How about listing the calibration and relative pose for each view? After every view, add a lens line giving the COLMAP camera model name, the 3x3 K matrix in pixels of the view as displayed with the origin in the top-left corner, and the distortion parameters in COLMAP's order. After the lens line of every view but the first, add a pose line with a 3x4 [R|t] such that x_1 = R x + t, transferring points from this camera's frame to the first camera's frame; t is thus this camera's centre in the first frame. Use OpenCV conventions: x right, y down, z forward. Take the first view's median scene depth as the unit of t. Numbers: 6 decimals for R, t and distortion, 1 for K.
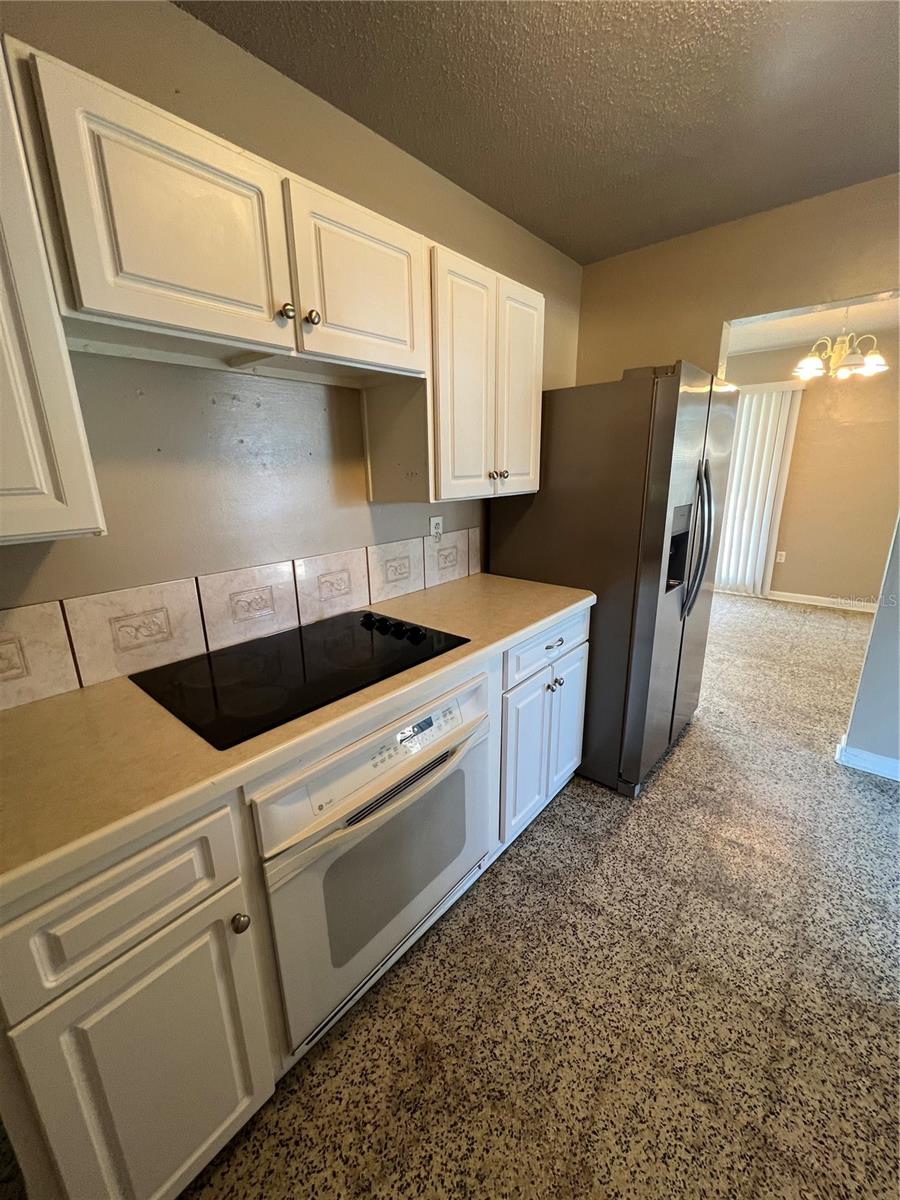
lens RADIAL K [[477.8, 0, 452.8], [0, 477.8, 597.0], [0, 0, 1]] dist [0.007363, -0.000443]
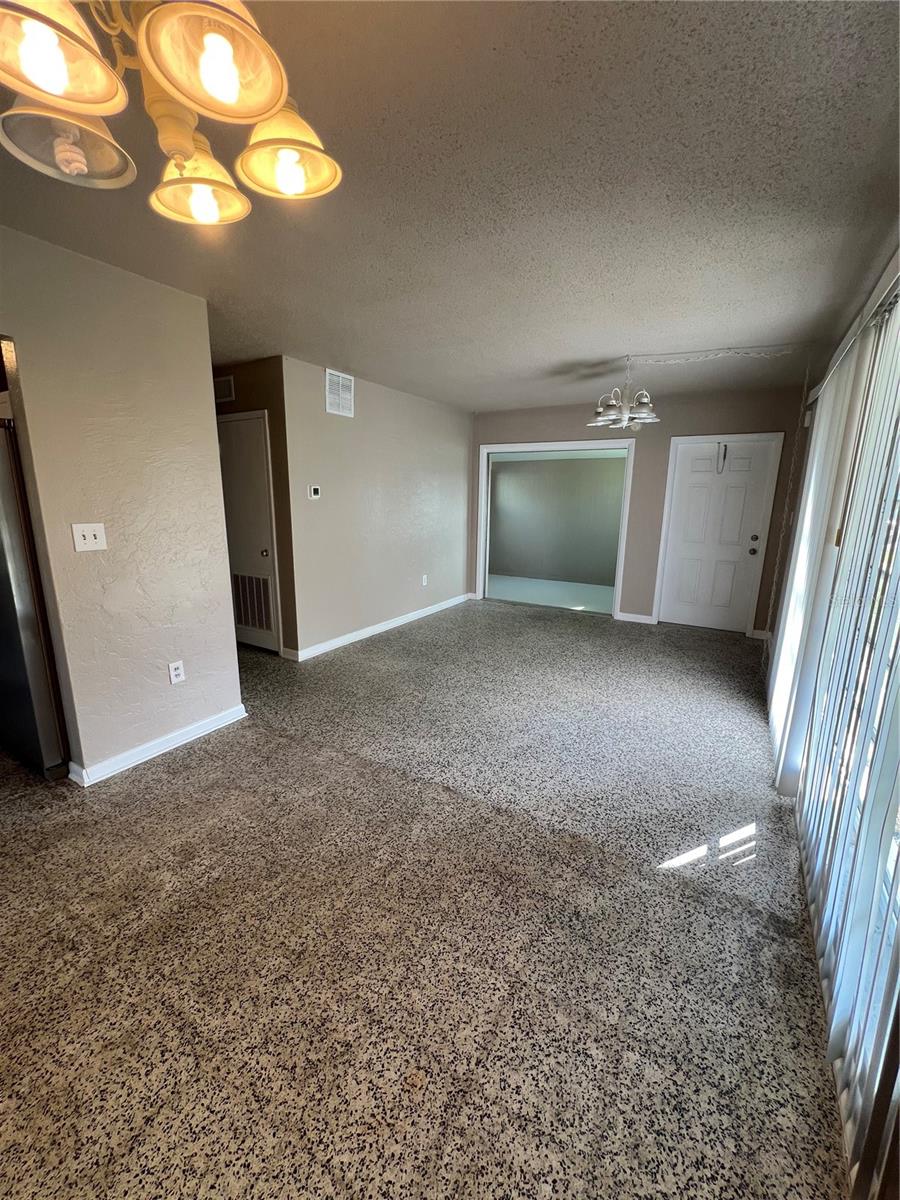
lens RADIAL K [[477.8, 0, 449.3], [0, 477.8, 595.3], [0, 0, 1]] dist [0.007363, -0.000443]
pose [[0.158215, 0.216081, -0.963471, 1.110604], [-0.281513, 0.945135, 0.165740, -0.336605], [0.946424, 0.245007, 0.210364, 1.133124]]
